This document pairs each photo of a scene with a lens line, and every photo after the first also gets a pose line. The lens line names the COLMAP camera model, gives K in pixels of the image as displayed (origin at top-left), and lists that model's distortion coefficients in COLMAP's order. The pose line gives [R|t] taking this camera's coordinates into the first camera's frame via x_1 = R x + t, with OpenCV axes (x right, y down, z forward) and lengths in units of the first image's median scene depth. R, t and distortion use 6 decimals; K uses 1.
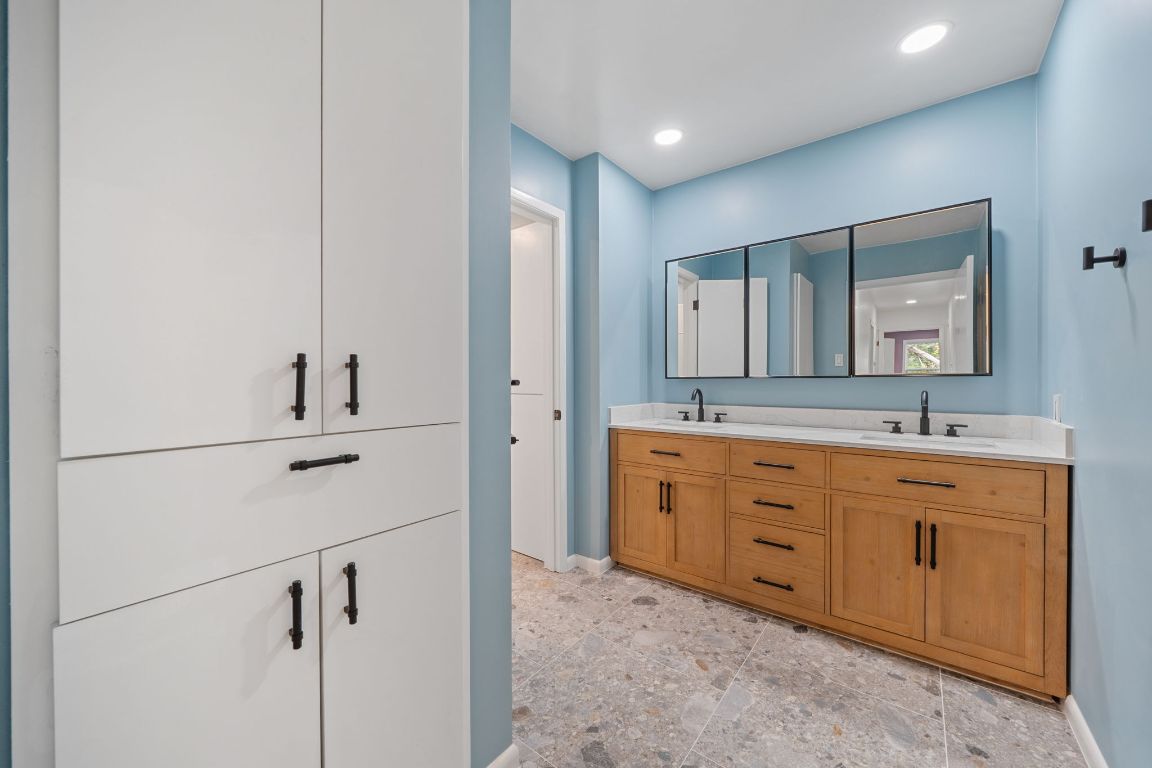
lens RADIAL K [[421.1, 0, 576.0], [0, 421.1, 384.0], [0, 0, 1]] dist [-0.004891, -0.000180]
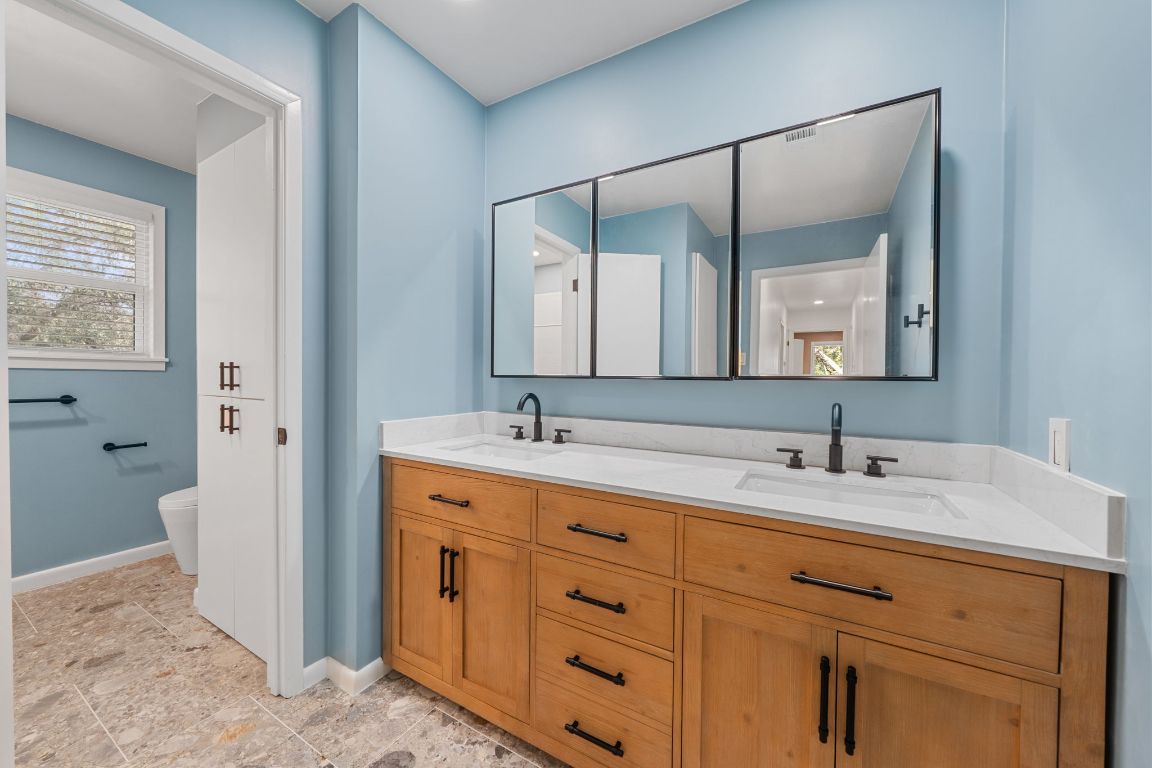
lens RADIAL K [[421.1, 0, 576.0], [0, 421.1, 384.0], [0, 0, 1]] dist [-0.004891, -0.000180]
pose [[0.988296, 0.009598, 0.152248, 0.316639], [-0.010946, 0.999908, 0.008013, -0.011787], [-0.152157, -0.009586, 0.988310, 0.396823]]
